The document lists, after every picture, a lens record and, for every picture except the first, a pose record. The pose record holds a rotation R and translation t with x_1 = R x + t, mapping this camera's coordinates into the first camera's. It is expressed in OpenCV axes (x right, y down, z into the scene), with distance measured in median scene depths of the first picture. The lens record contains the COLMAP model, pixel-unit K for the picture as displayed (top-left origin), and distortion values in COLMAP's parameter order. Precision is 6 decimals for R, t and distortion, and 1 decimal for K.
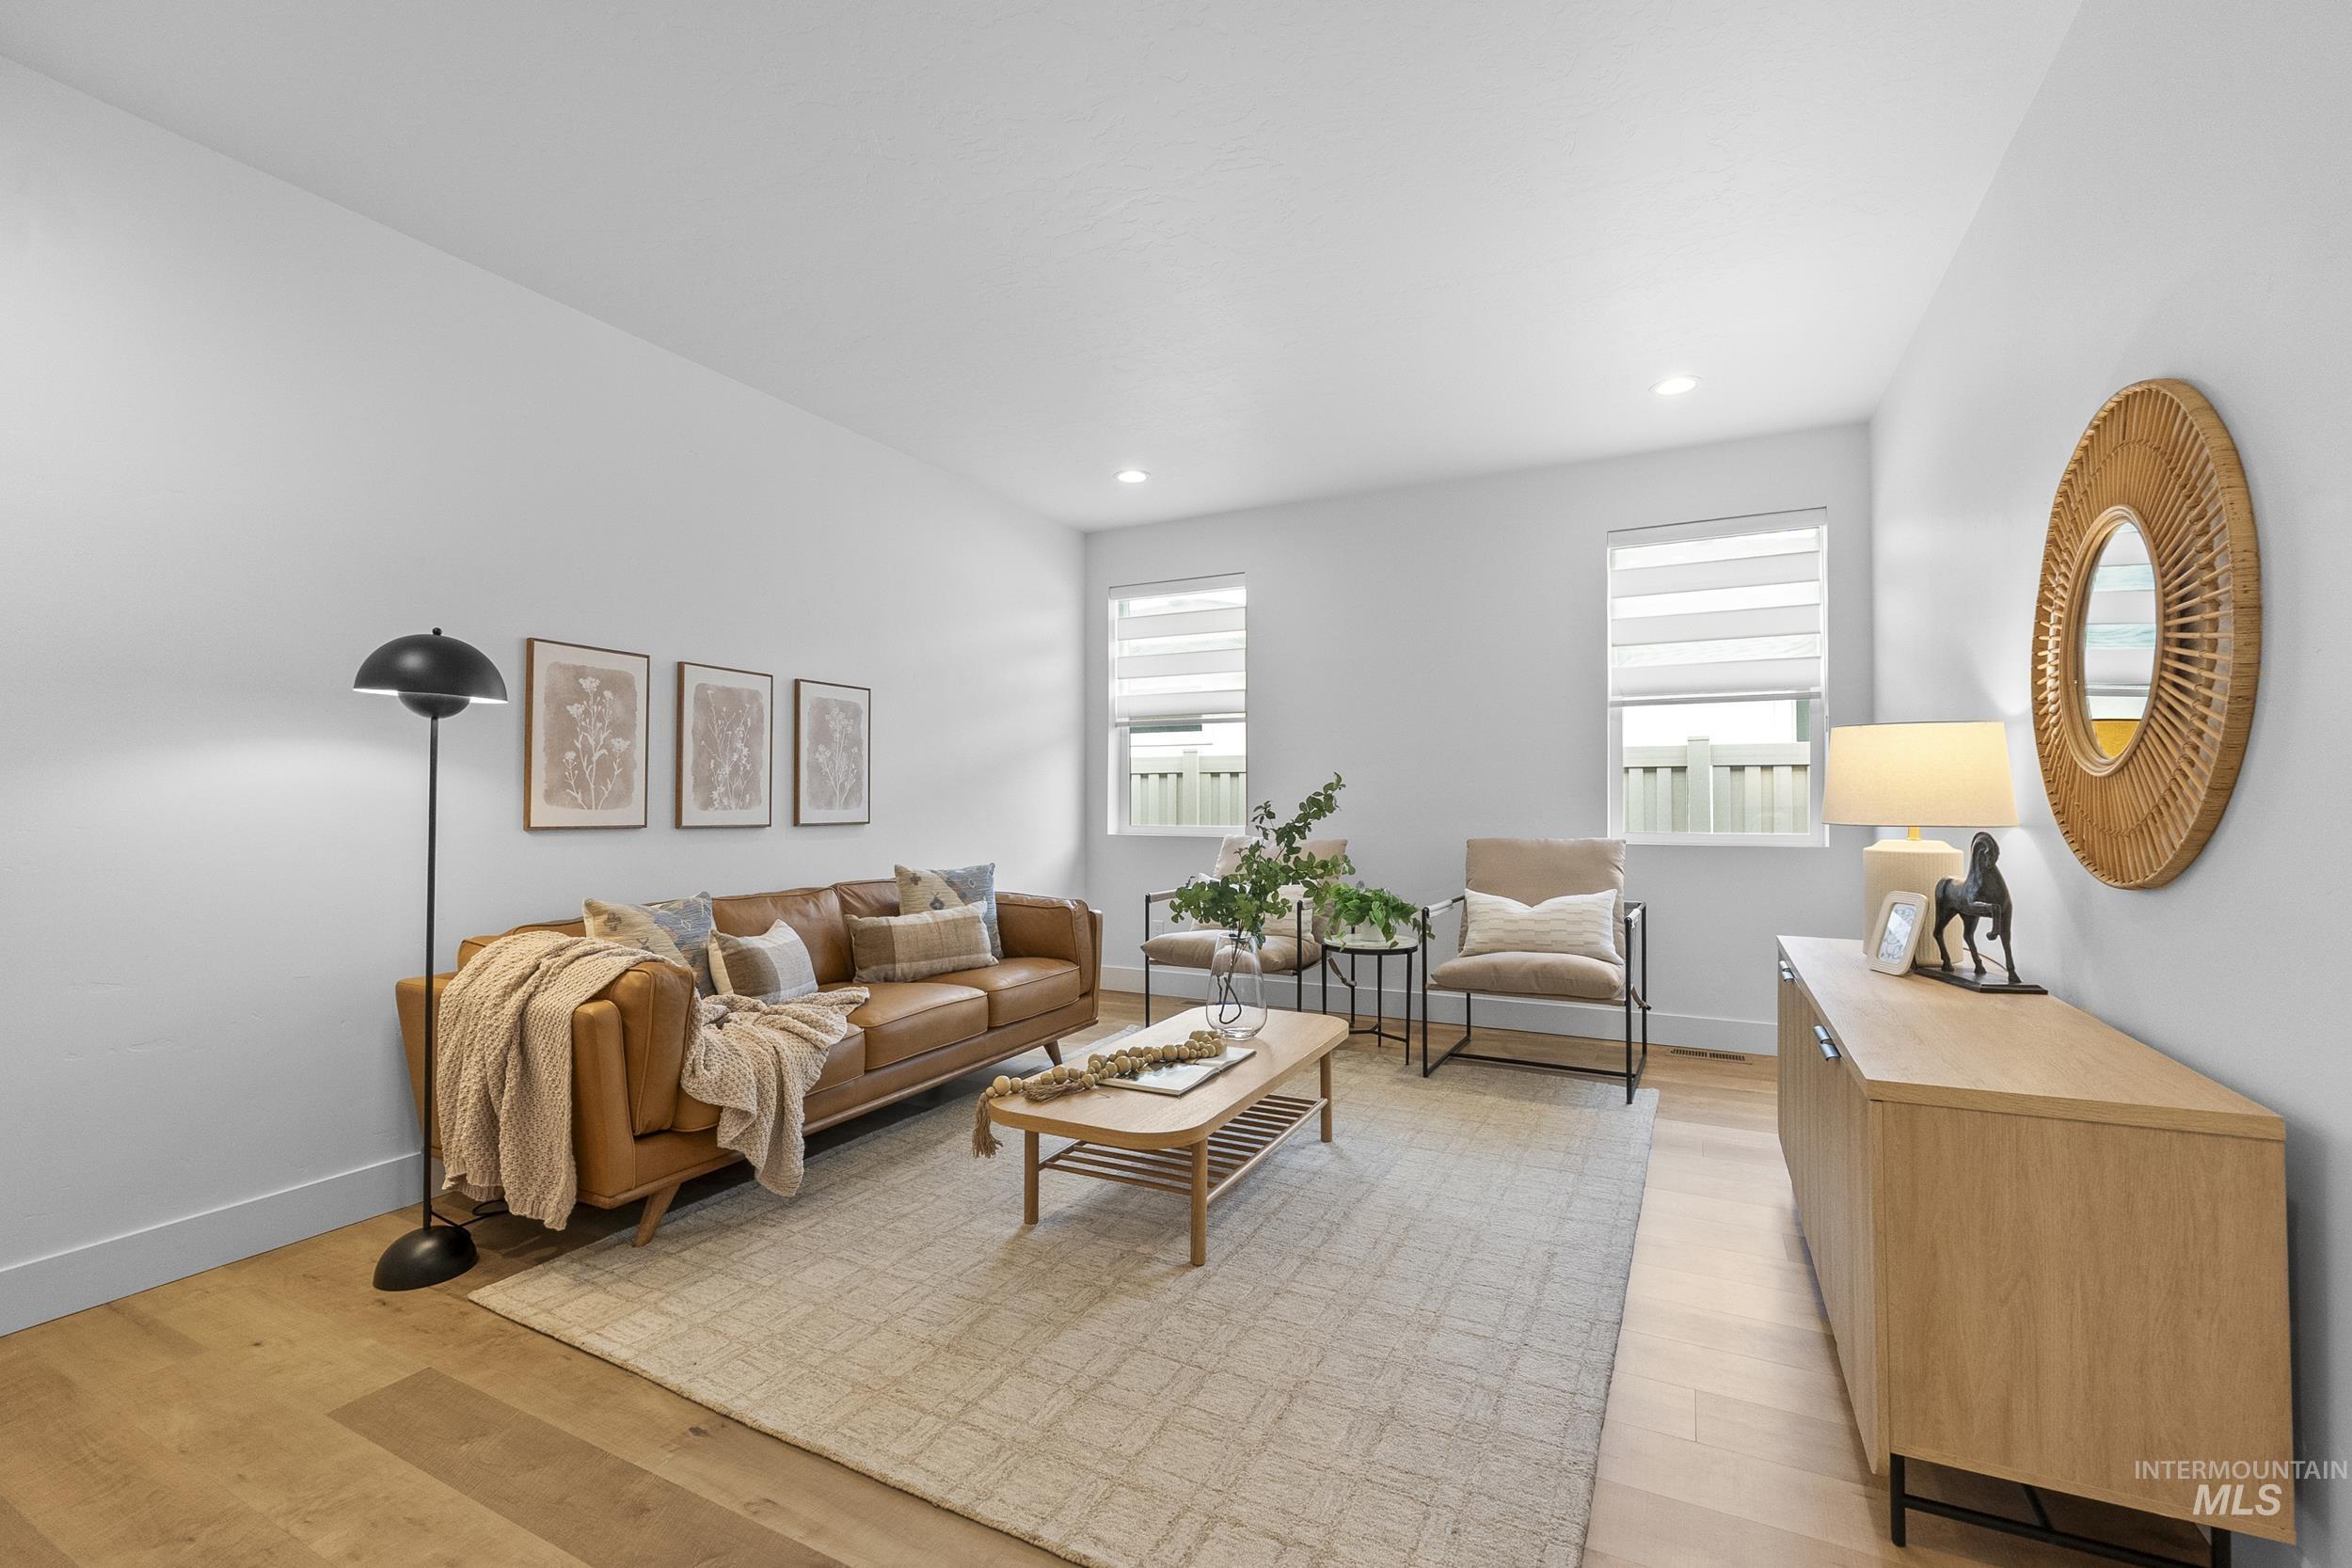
lens RADIAL K [[1006.3, 0, 1178.0], [0, 1006.3, 780.5], [0, 0, 1]] dist [-0.005745, 0.000124]
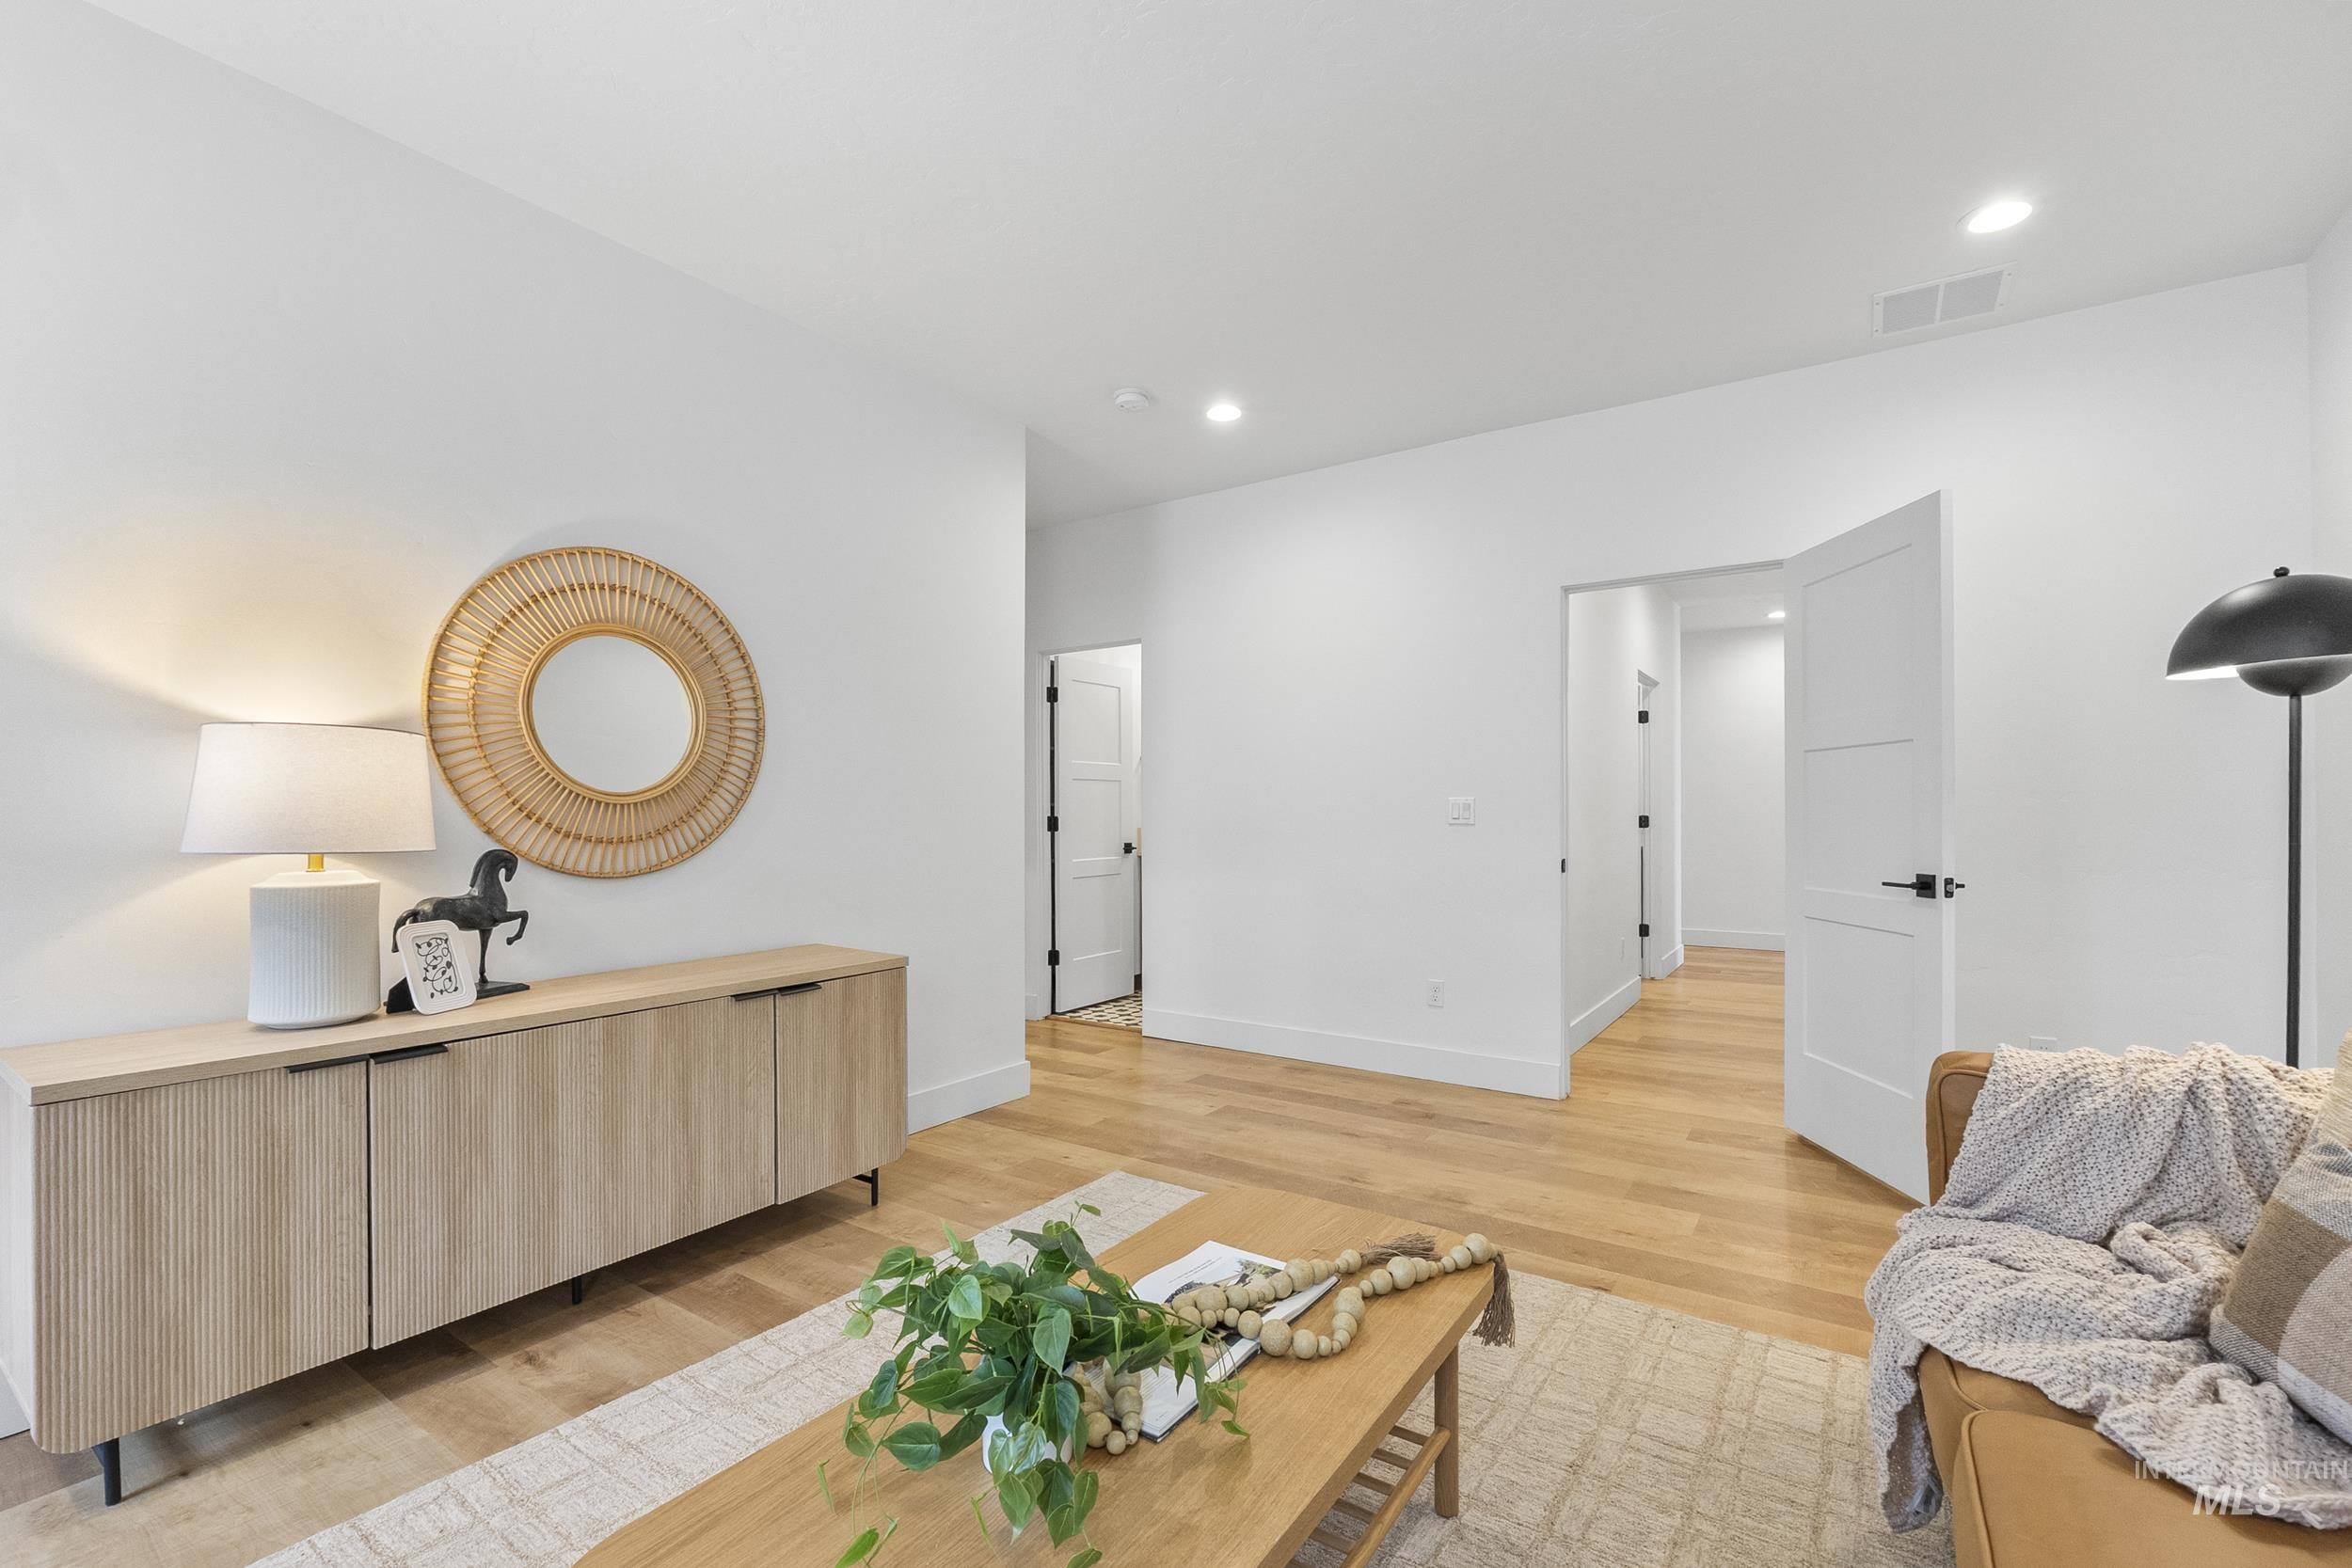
lens RADIAL K [[1006.3, 0, 1186.5], [0, 1006.3, 810.7], [0, 0, 1]] dist [-0.005745, 0.000124]
pose [[-0.993036, 0.004031, 0.117742, -0.070403], [0.001324, 0.999733, -0.023062, 0.032083], [-0.117803, -0.022745, -0.992776, 1.843316]]
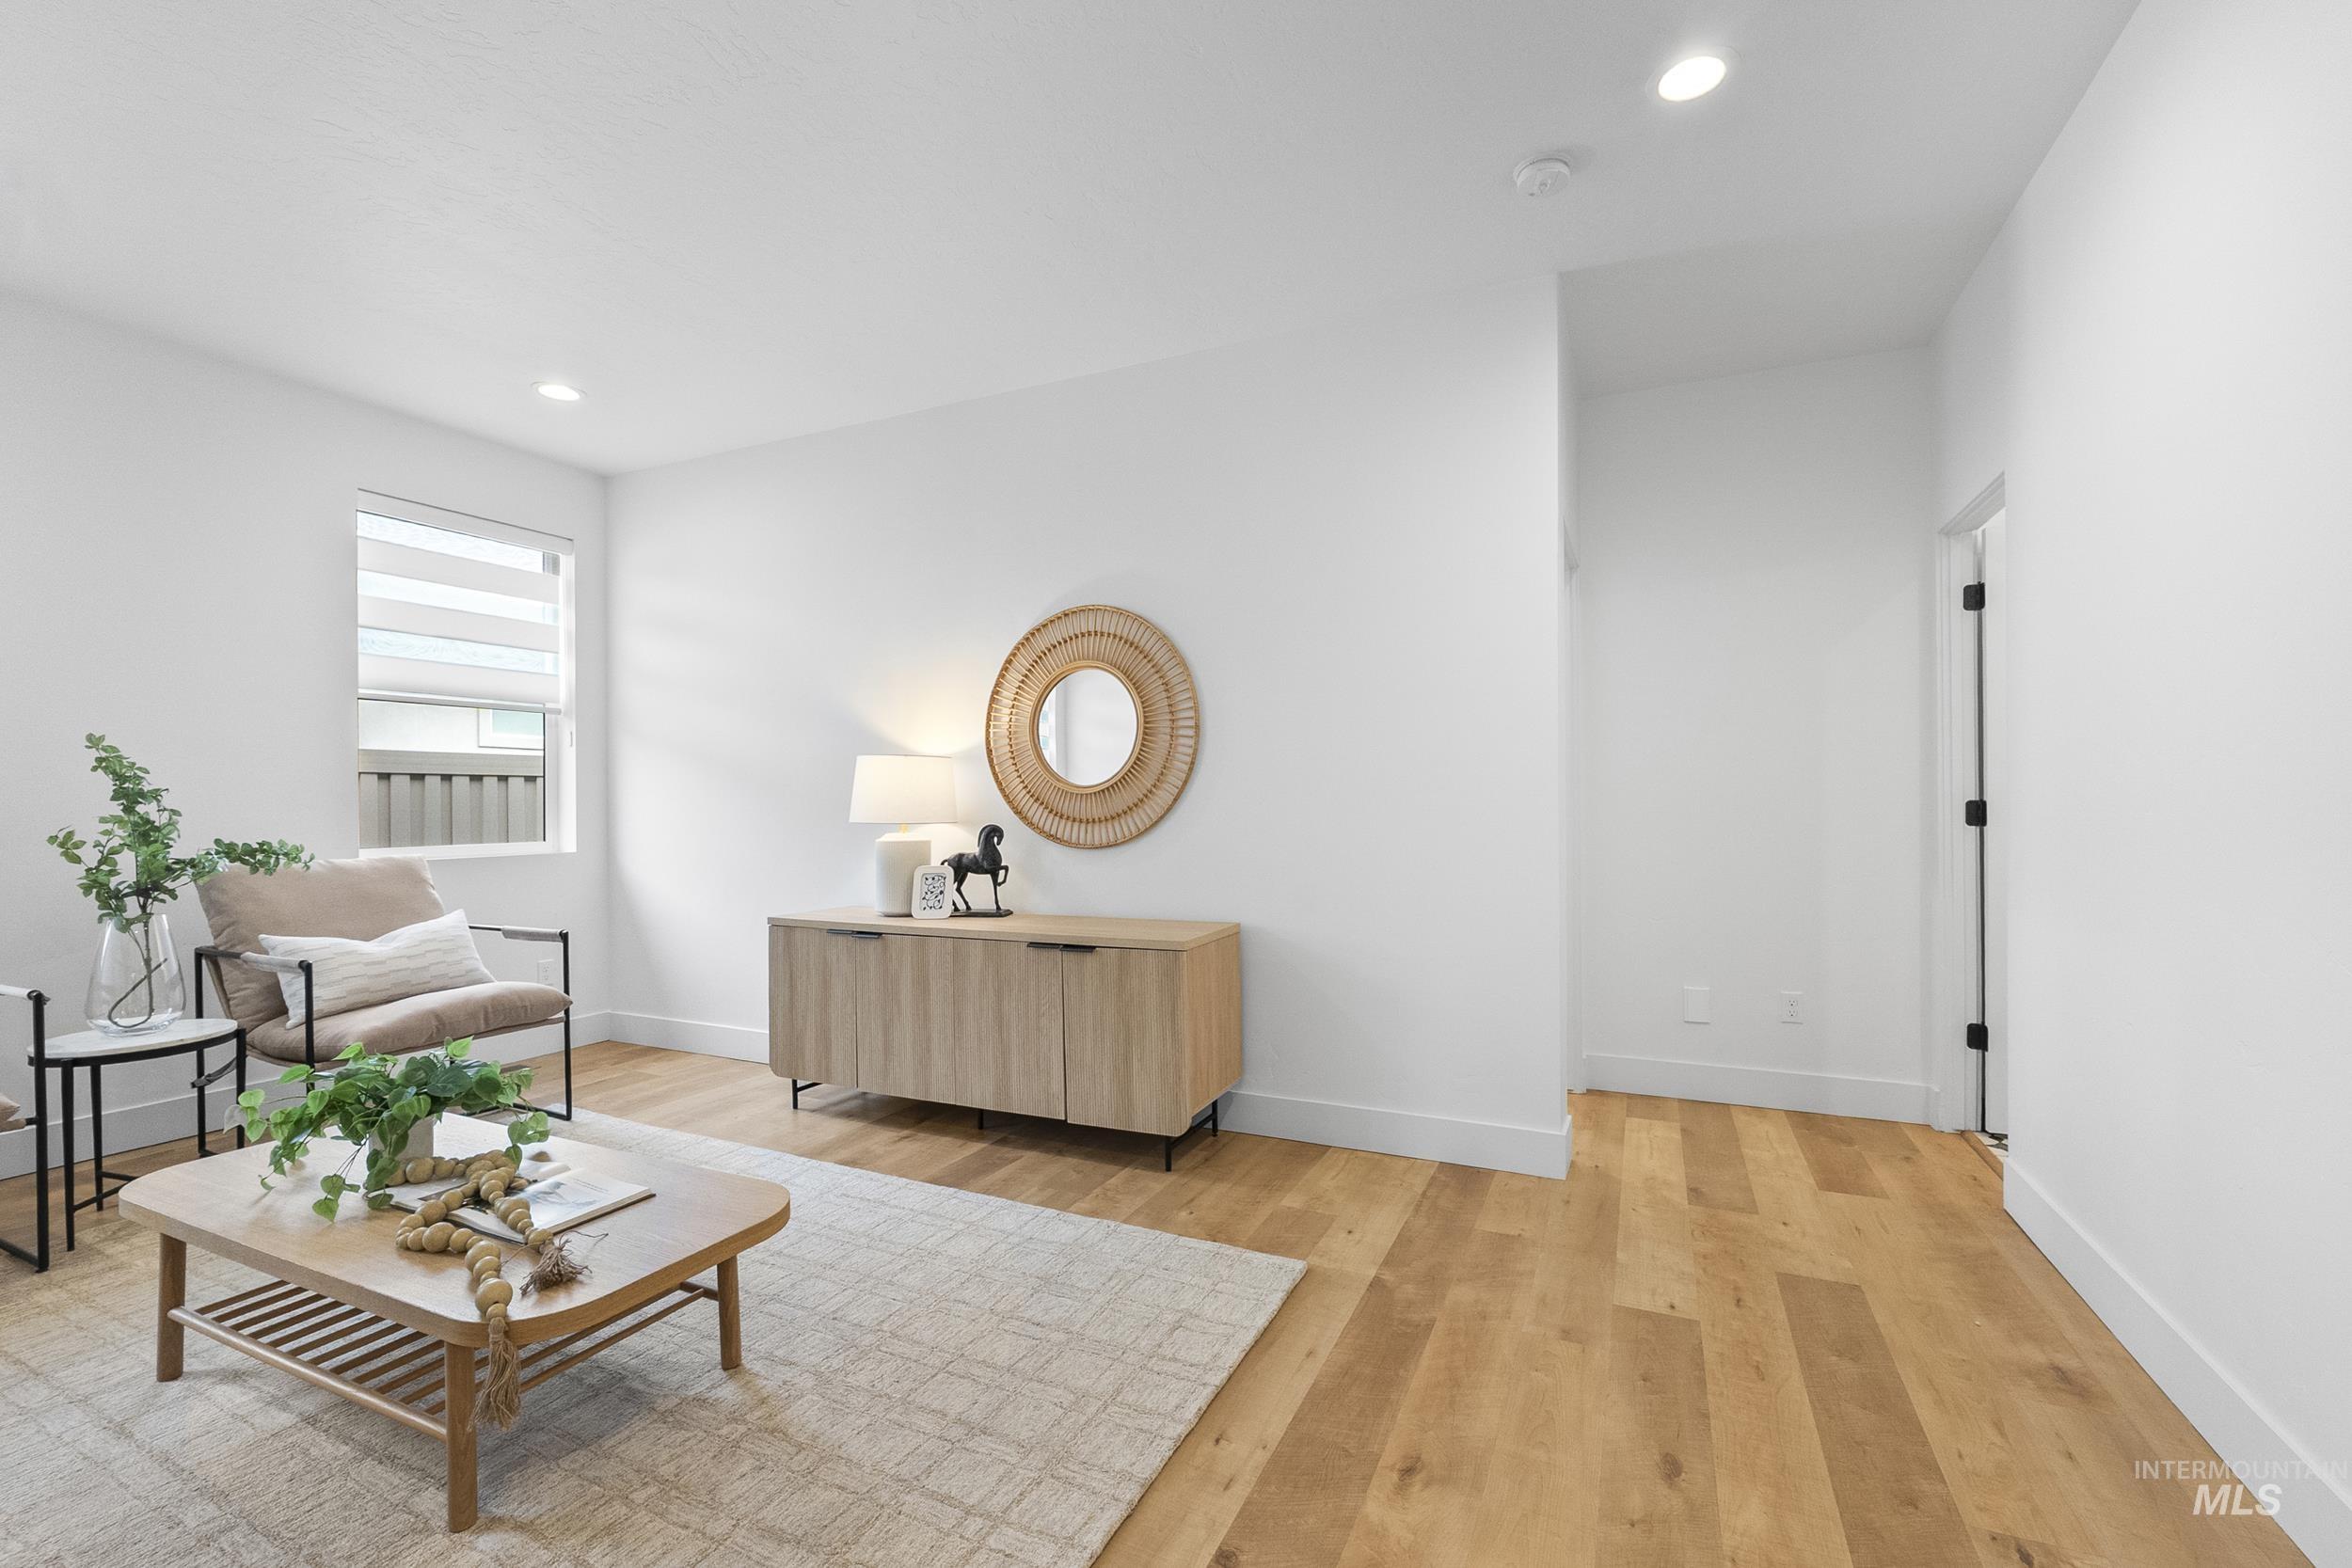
lens RADIAL K [[1006.3, 0, 1182.6], [0, 1006.3, 794.1], [0, 0, 1]] dist [-0.005745, 0.000124]
pose [[-0.038507, 0.005777, 0.999242, -0.858011], [-0.012066, 0.999908, -0.006245, 0.004953], [-0.999185, -0.012297, -0.038434, 0.681366]]
